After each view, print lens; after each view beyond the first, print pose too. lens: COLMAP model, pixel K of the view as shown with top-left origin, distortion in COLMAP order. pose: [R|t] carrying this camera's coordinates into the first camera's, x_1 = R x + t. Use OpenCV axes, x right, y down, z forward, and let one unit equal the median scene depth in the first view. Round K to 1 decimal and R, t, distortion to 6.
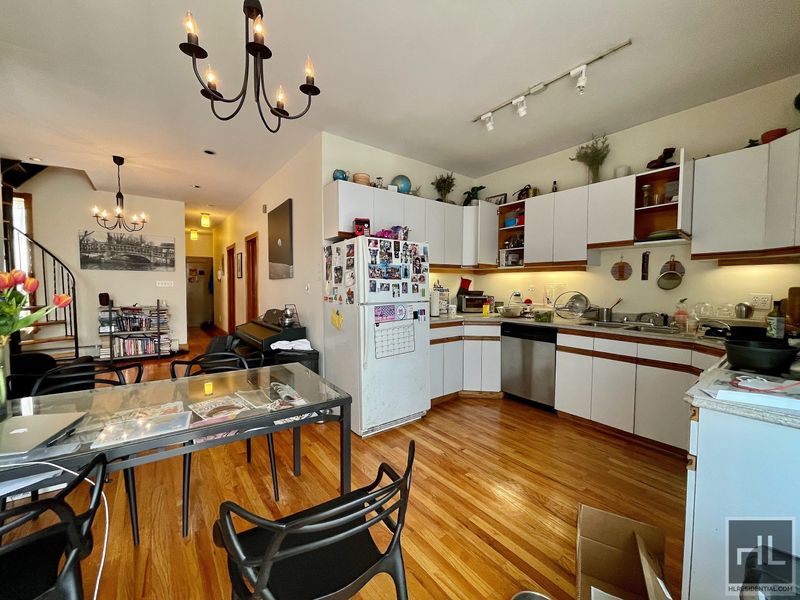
lens RADIAL K [[321.2, 0, 399.2], [0, 321.2, 300.2], [0, 0, 1]] dist [-0.000339, -0.000049]
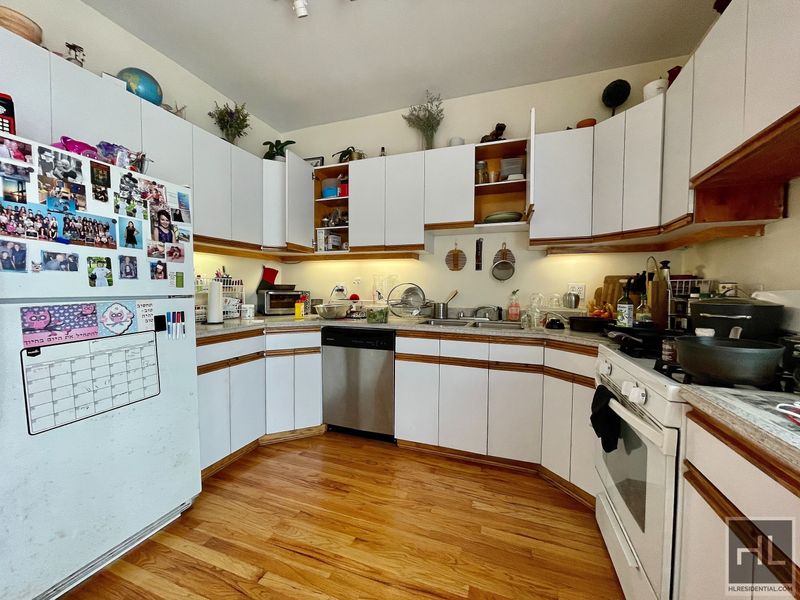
lens RADIAL K [[321.2, 0, 400.3], [0, 321.2, 300.3], [0, 0, 1]] dist [-0.000339, -0.000049]
pose [[0.840044, -0.015119, 0.542307, 0.094296], [0.019876, 0.999798, -0.002915, 0.019380], [-0.542154, 0.013227, 0.840175, 0.364663]]
